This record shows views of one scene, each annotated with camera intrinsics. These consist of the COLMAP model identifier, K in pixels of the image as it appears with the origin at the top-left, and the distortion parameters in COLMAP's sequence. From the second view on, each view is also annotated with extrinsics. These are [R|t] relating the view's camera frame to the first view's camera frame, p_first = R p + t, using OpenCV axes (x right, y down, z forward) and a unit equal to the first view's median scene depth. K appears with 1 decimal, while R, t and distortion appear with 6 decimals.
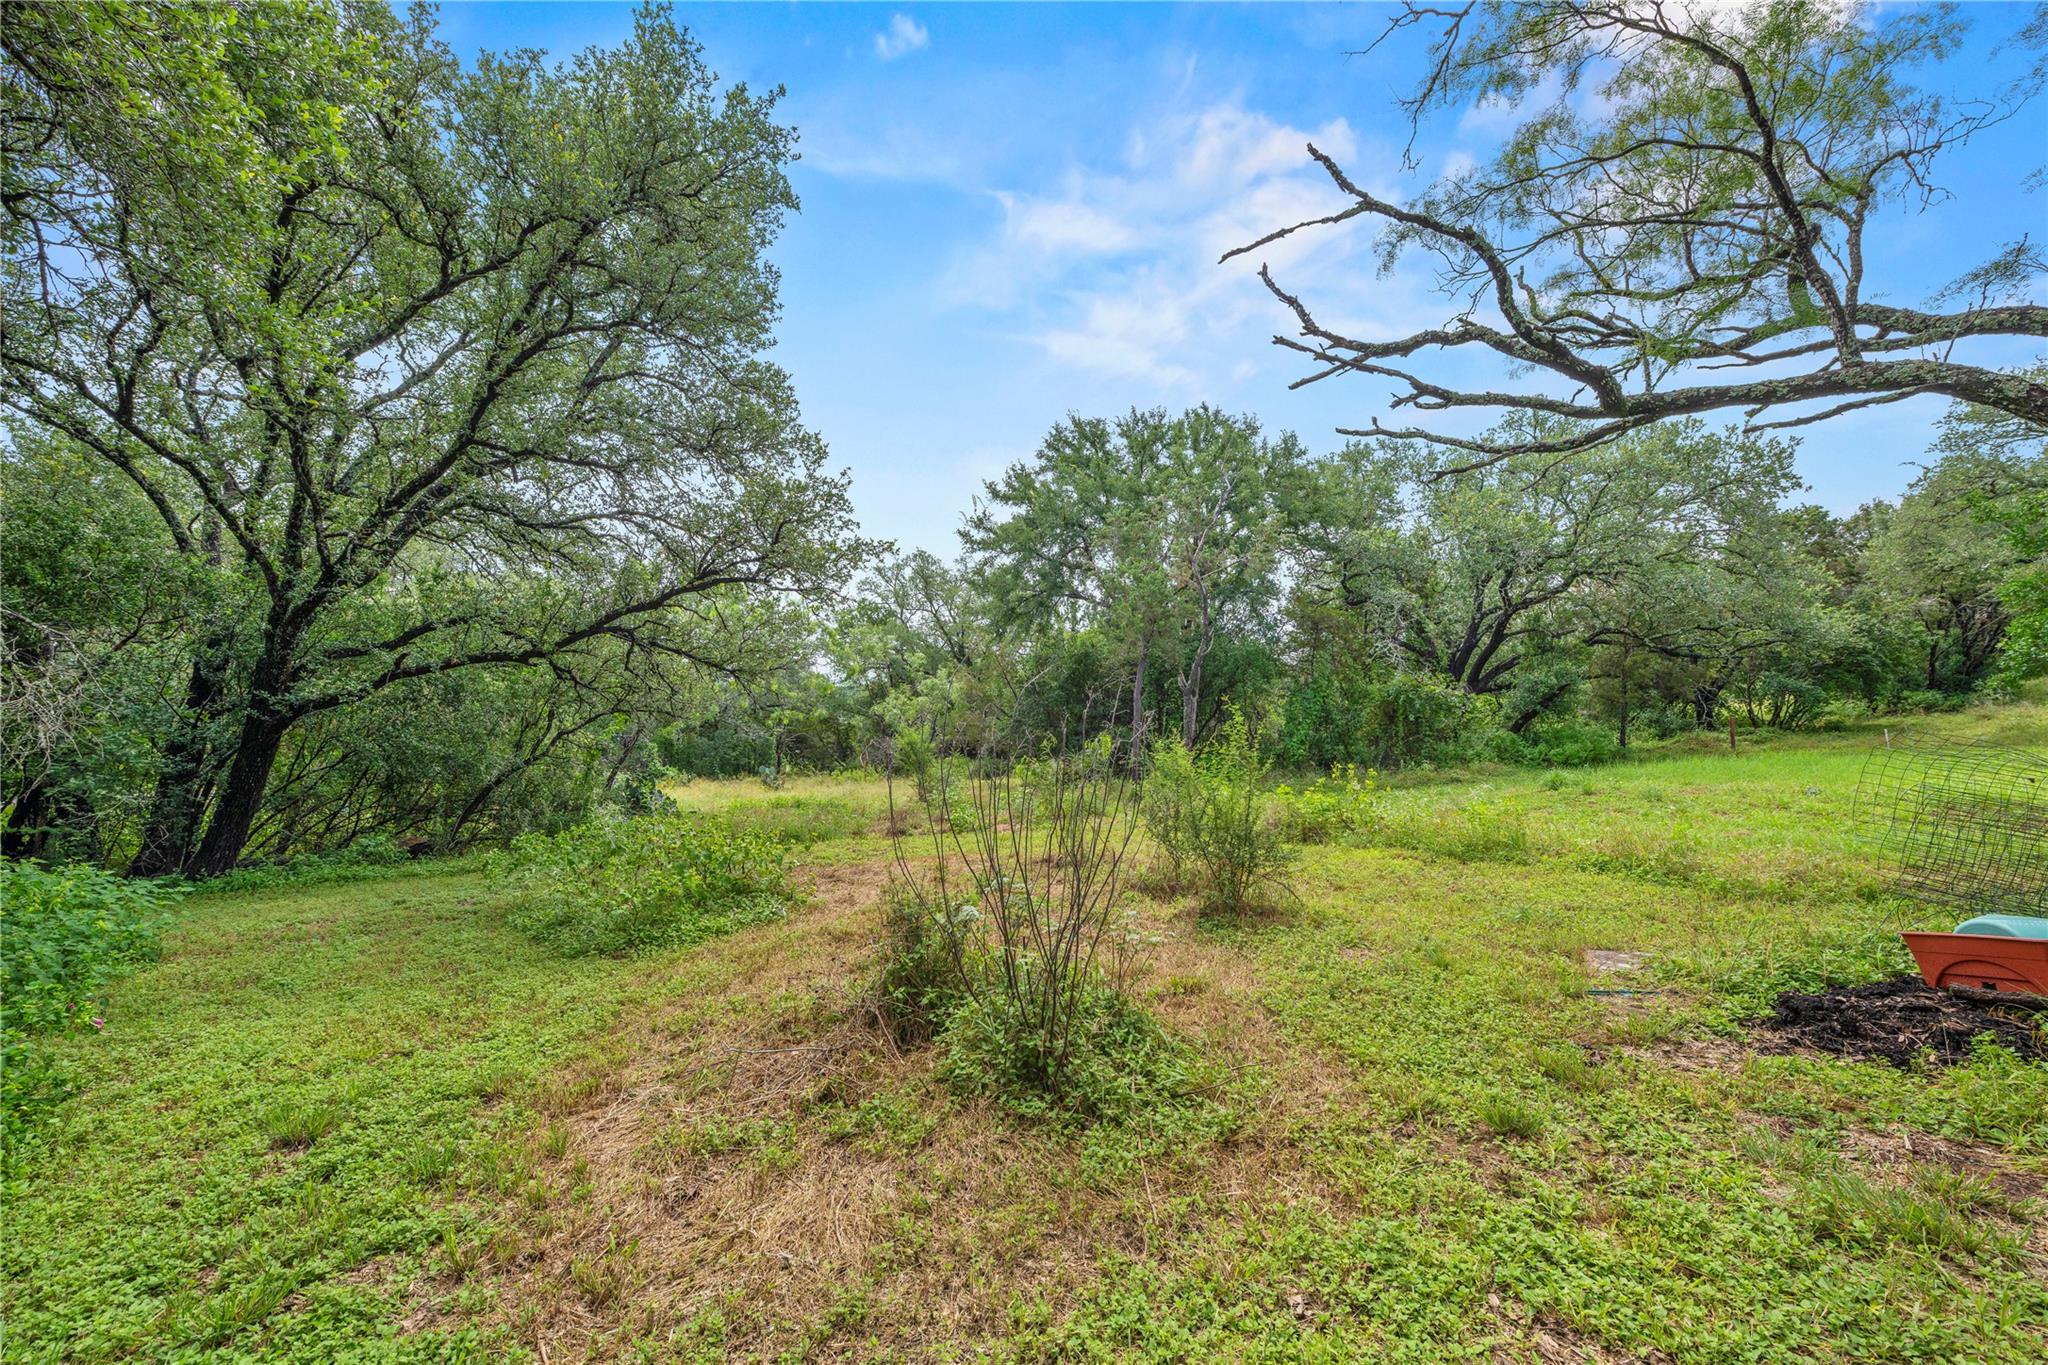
lens RADIAL K [[802.0, 0, 1033.8], [0, 802.0, 682.5], [0, 0, 1]] dist [0.000342, 0.000027]
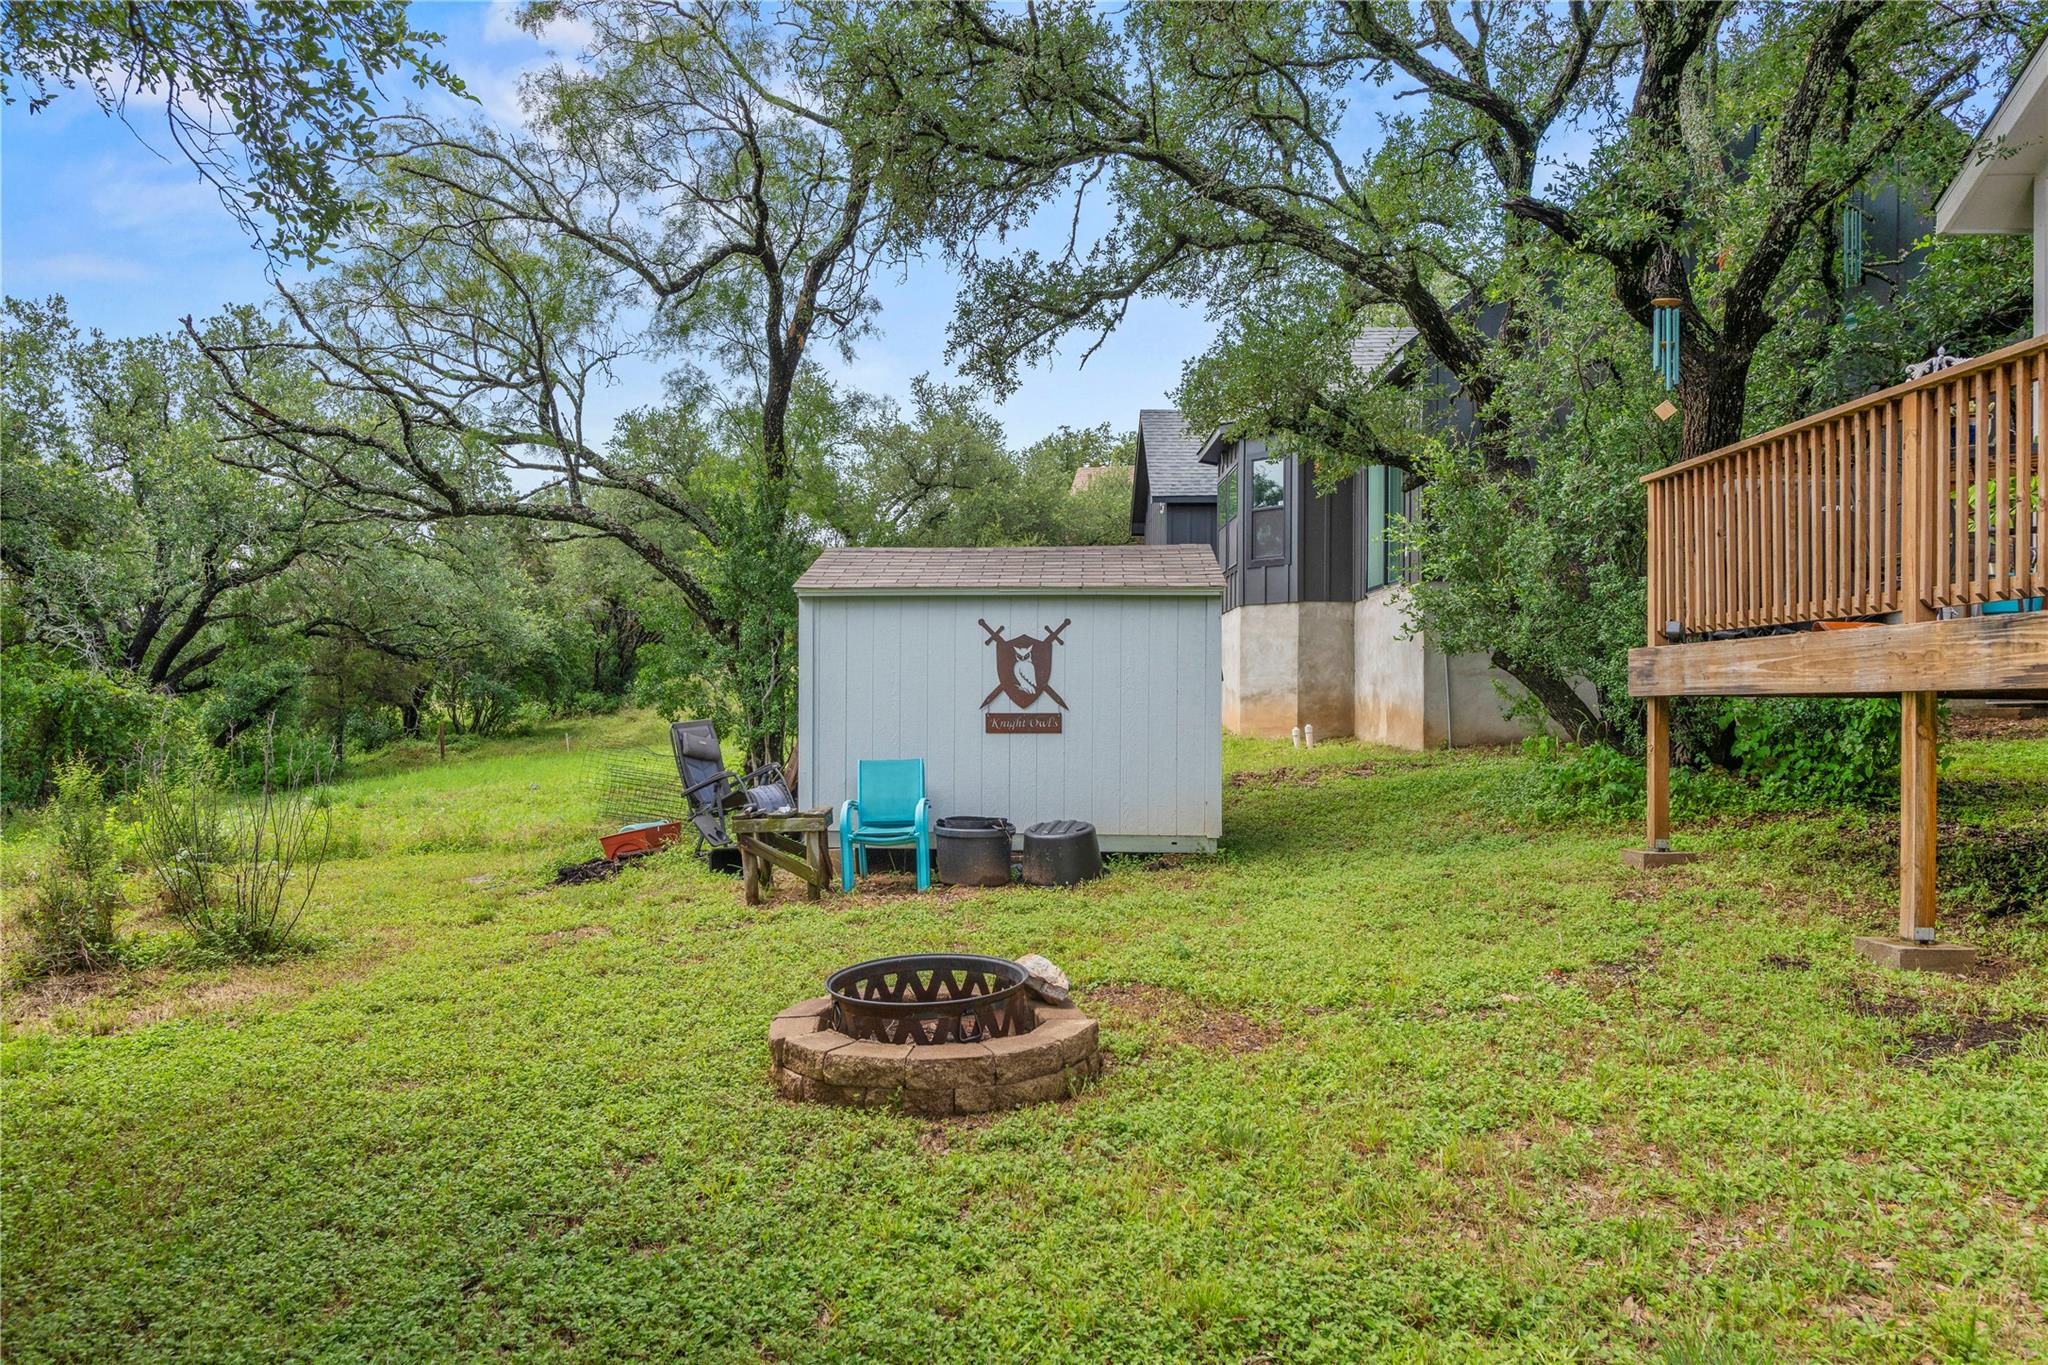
lens RADIAL K [[1366.1, 0, 1017.3], [0, 1366.1, 704.0], [0, 0, 1]] dist [-0.003891, 0.000636]
pose [[0.413597, -0.004145, 0.910451, -0.277580], [-0.022076, 0.999650, 0.014580, -0.016390], [-0.910192, -0.026130, 0.413361, -0.235093]]
